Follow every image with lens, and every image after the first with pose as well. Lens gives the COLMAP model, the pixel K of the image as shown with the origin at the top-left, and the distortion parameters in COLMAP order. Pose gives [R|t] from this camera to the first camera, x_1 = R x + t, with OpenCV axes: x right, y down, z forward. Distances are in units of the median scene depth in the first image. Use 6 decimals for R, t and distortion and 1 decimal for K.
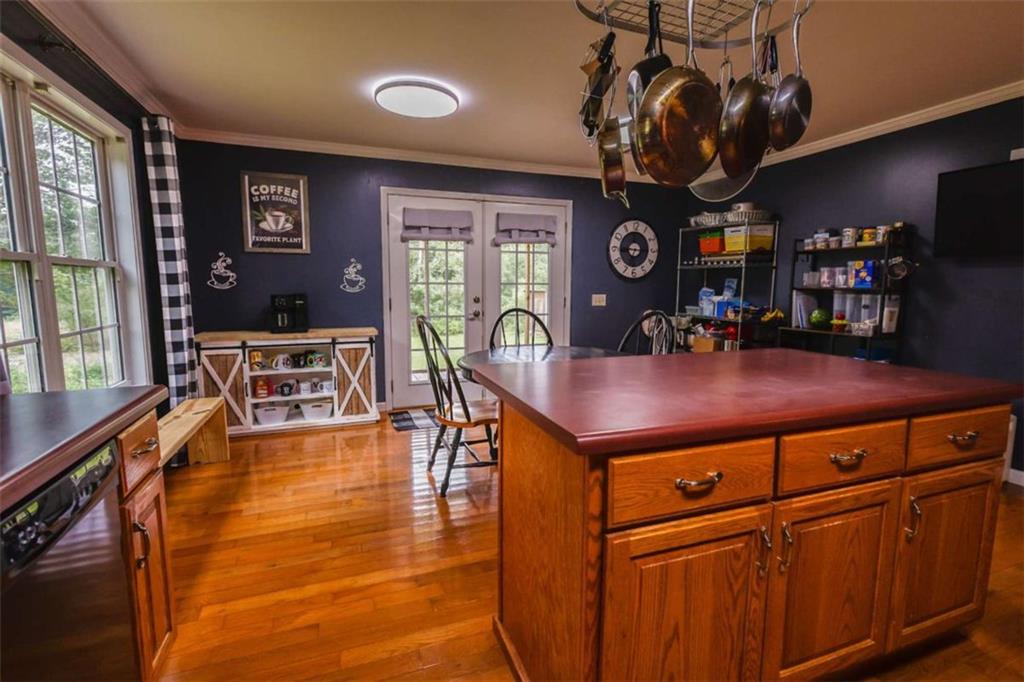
lens RADIAL K [[471.6, 0, 512.6], [0, 471.6, 340.1], [0, 0, 1]] dist [0.004367, -0.000557]
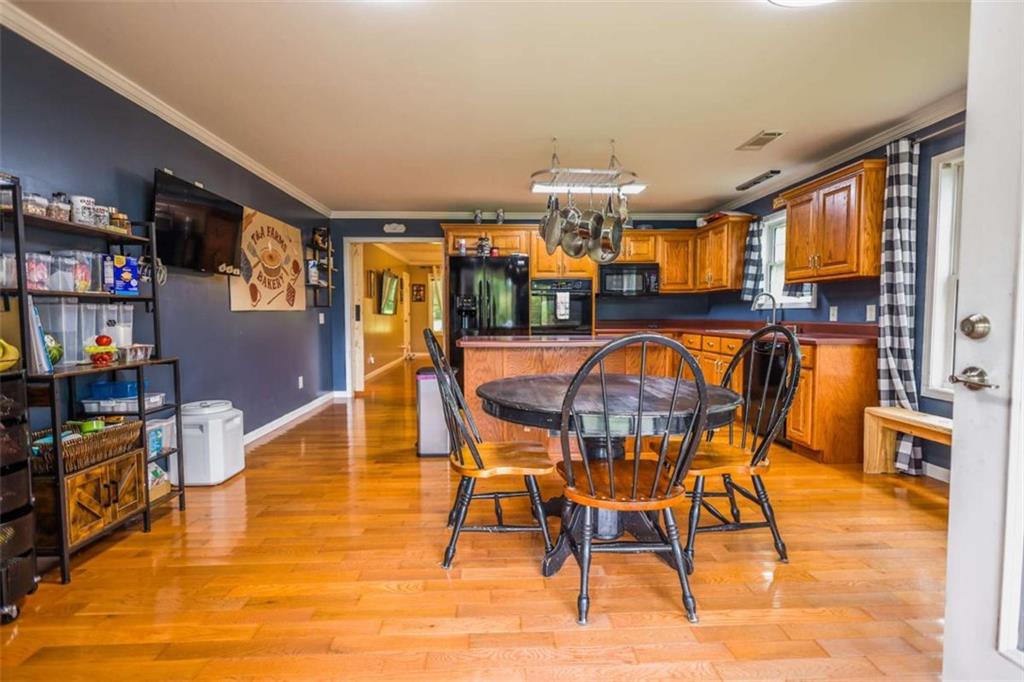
lens RADIAL K [[471.6, 0, 511.0], [0, 471.6, 341.0], [0, 0, 1]] dist [0.004367, -0.000557]
pose [[-0.952389, -0.018439, 0.304328, -0.004633], [0.035262, 0.984809, 0.170022, -0.133213], [-0.302840, 0.172659, -0.937271, 1.392196]]
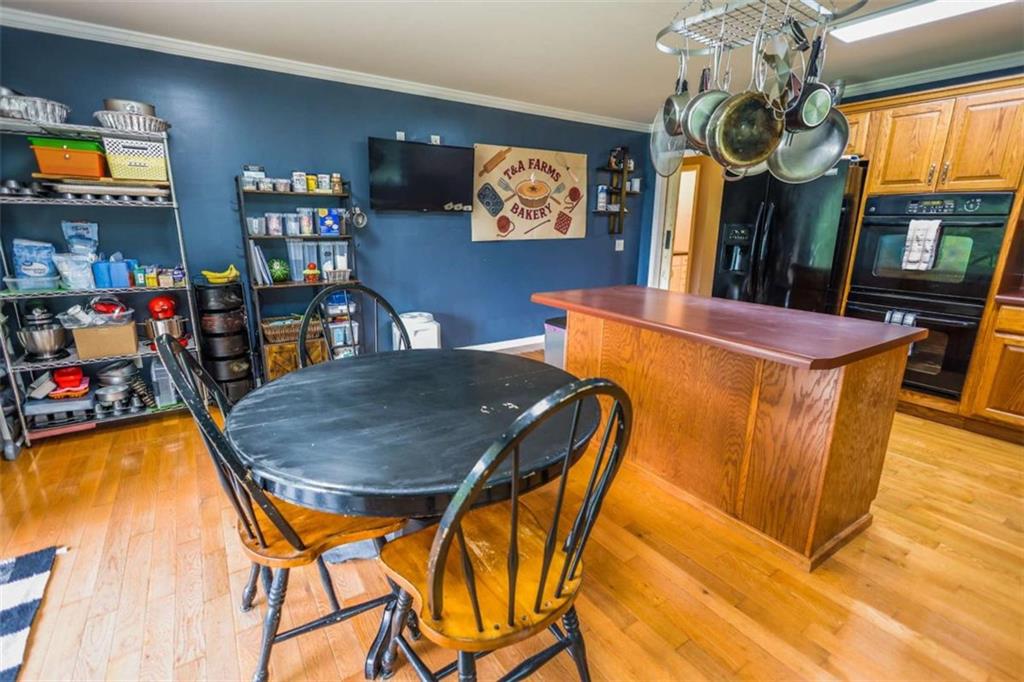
lens RADIAL K [[471.6, 0, 512.1], [0, 471.6, 339.2], [0, 0, 1]] dist [0.004367, -0.000557]
pose [[-0.240651, -0.244250, 0.939377, -0.350004], [0.104259, 0.955715, 0.275207, -0.128103], [-0.964996, 0.164168, -0.204529, 0.809002]]
